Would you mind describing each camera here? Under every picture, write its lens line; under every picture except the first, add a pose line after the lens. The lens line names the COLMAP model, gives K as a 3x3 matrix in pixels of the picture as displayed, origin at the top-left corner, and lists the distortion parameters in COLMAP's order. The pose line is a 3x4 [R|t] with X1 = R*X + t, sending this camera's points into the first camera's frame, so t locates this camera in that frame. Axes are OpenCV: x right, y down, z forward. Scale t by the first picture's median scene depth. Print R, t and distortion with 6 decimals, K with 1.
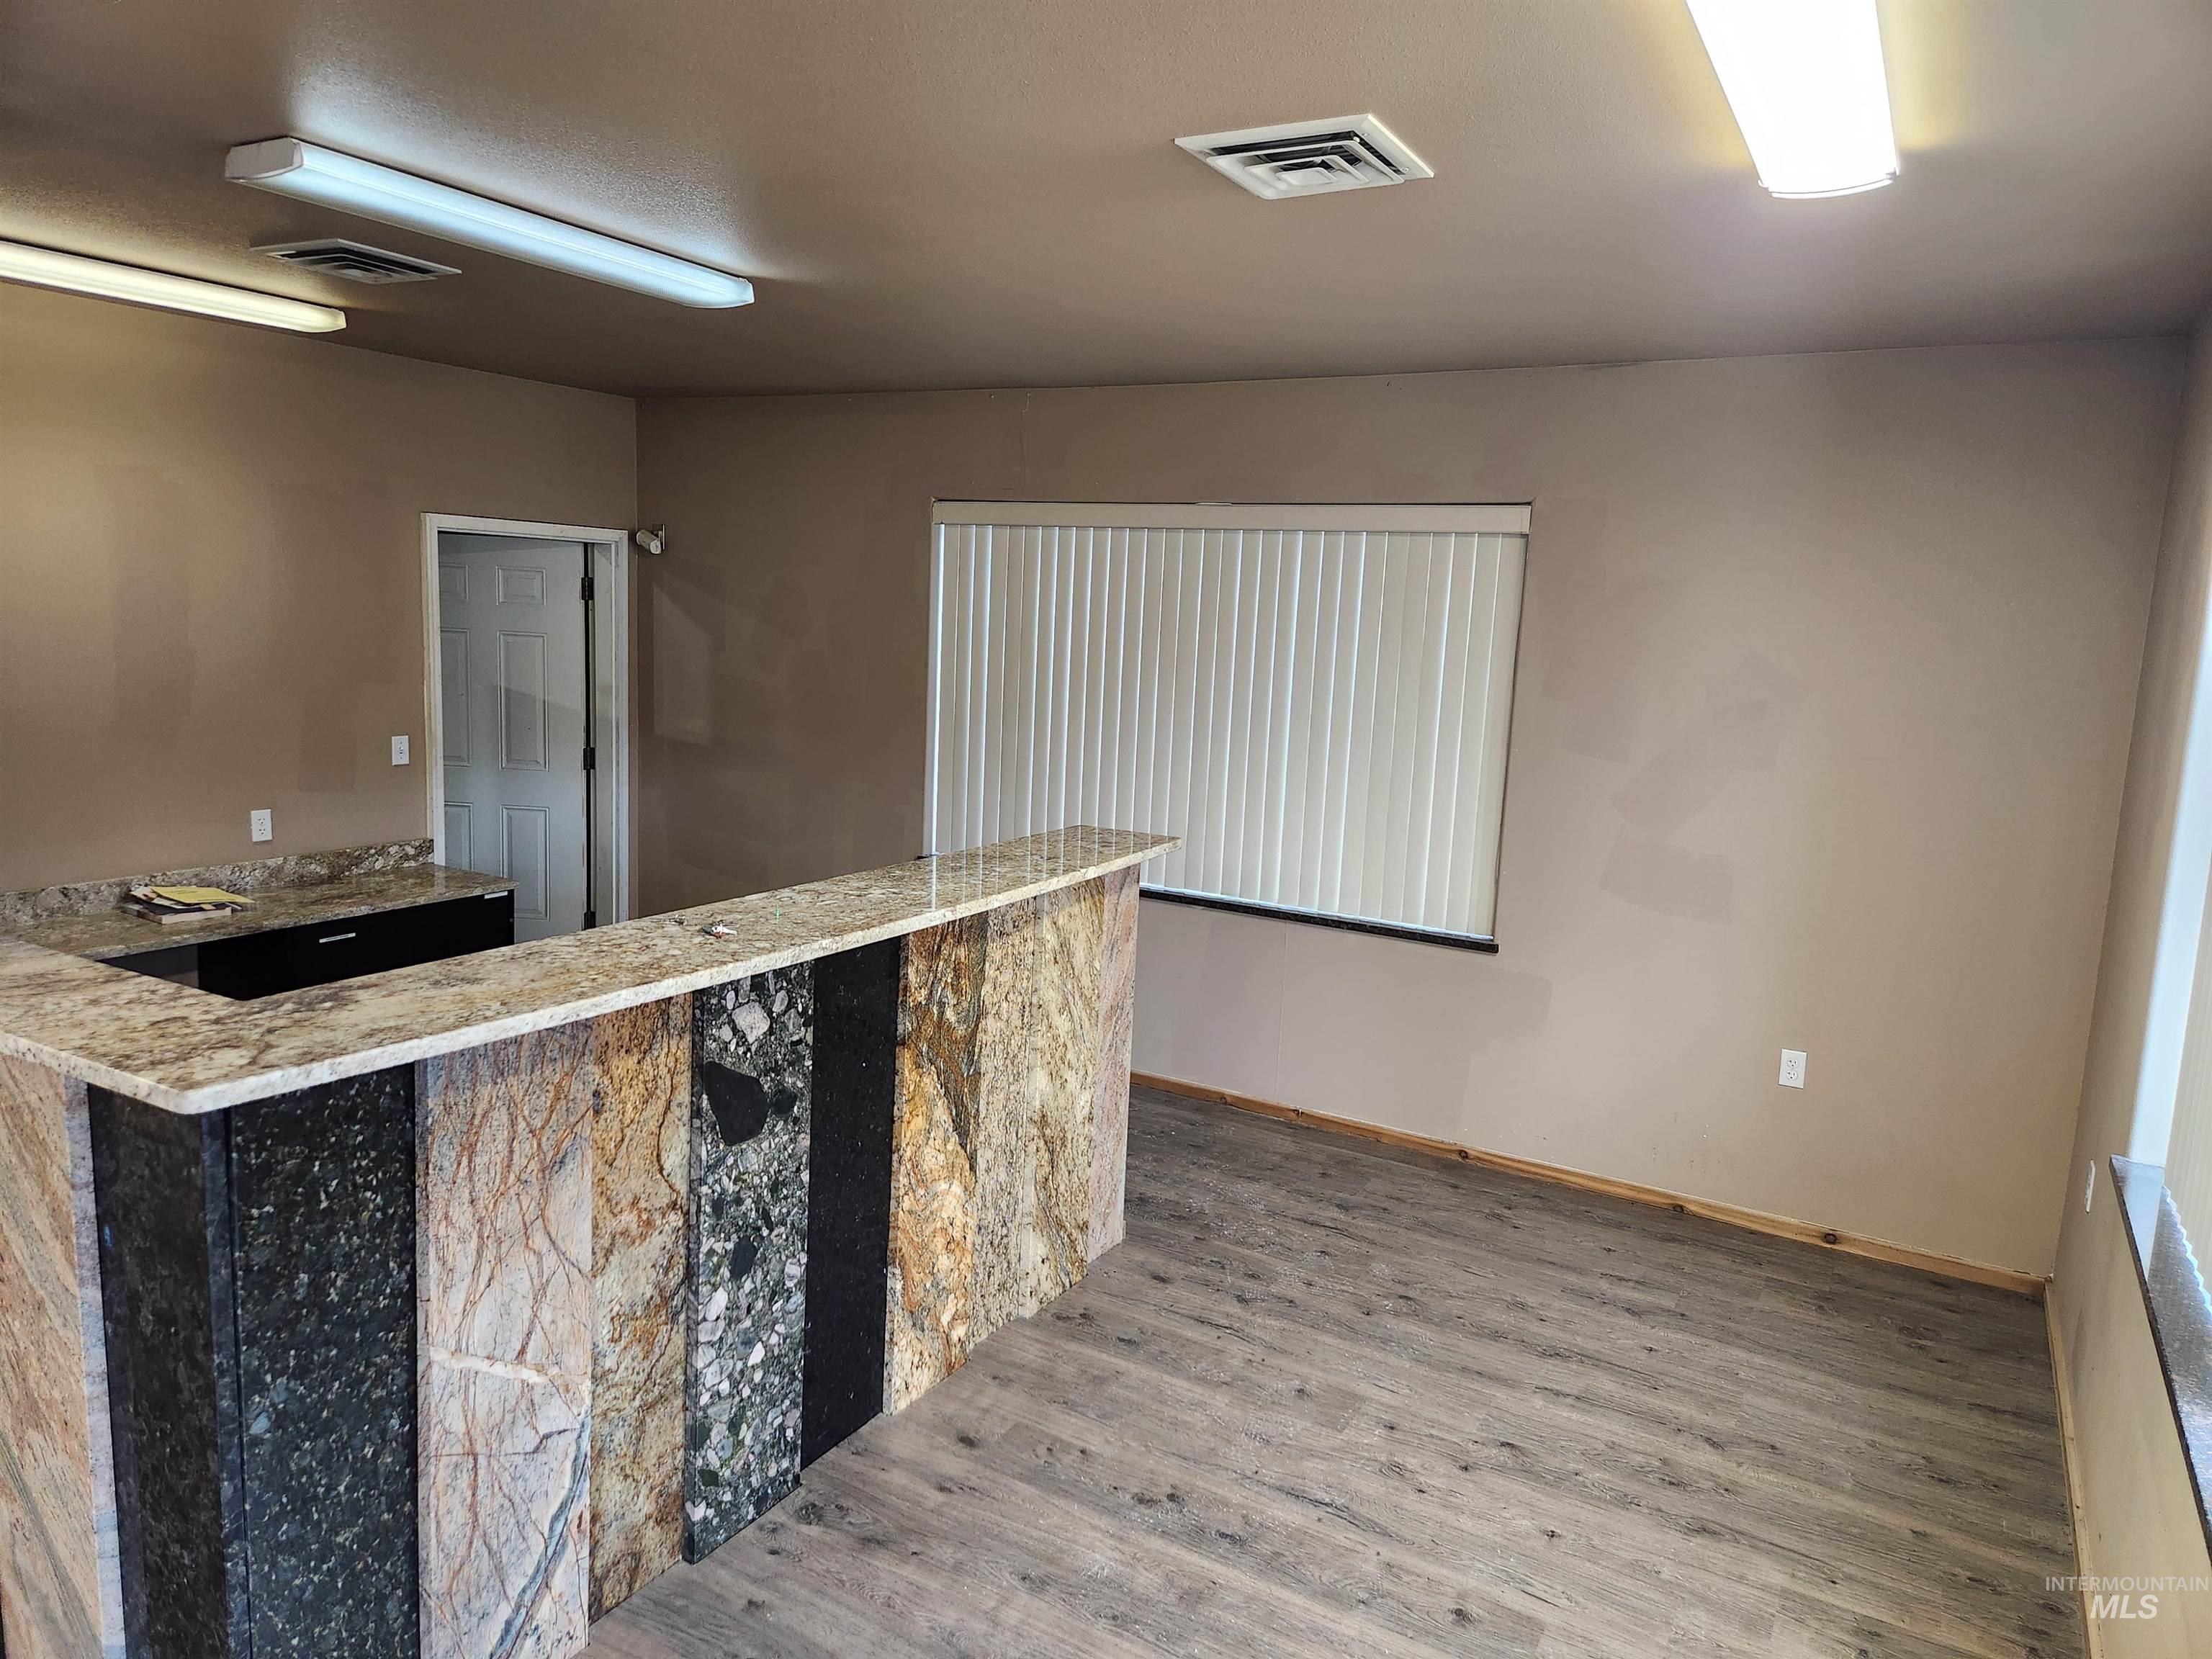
lens RADIAL K [[1463.9, 0, 1104.1], [0, 1463.9, 824.6], [0, 0, 1]] dist [0.044442, 0.005149]
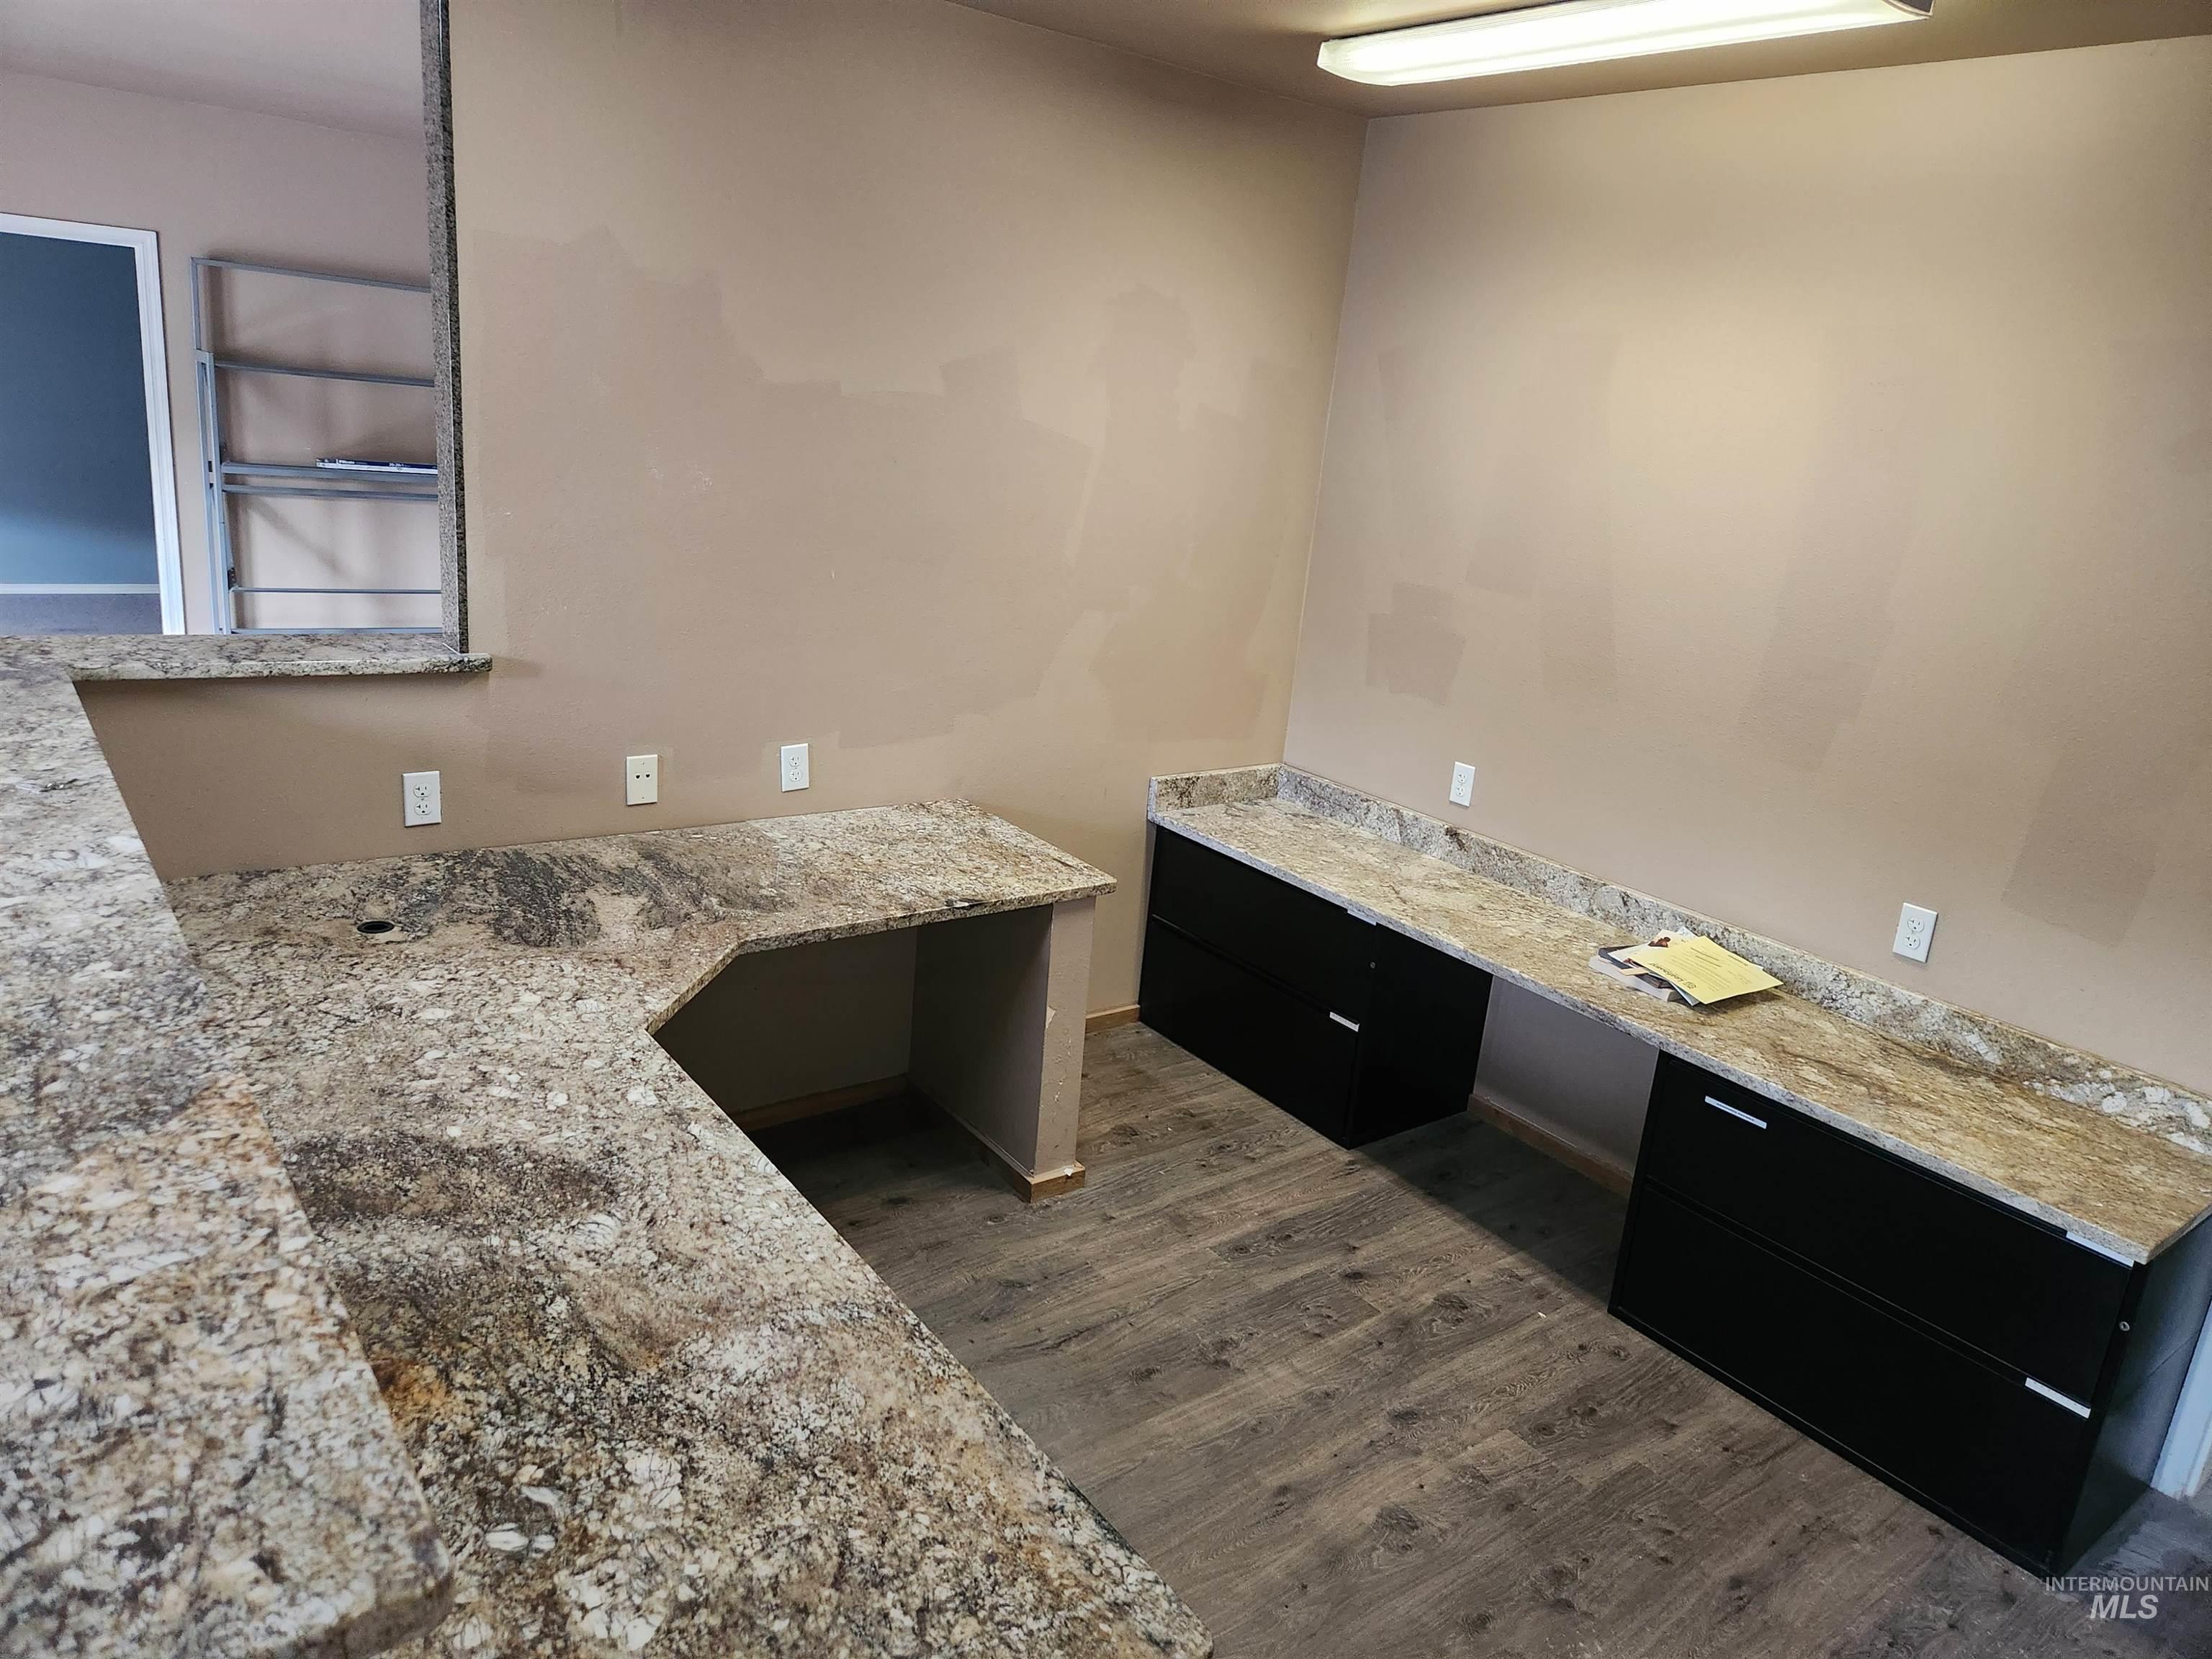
lens RADIAL K [[1463.9, 0, 1107.6], [0, 1463.9, 825.1], [0, 0, 1]] dist [0.044442, 0.005149]
pose [[-0.370251, 0.183554, -0.910616, 0.065049], [-0.253811, 0.922993, 0.289247, -0.120395], [0.893585, 0.338219, -0.295151, 0.846901]]
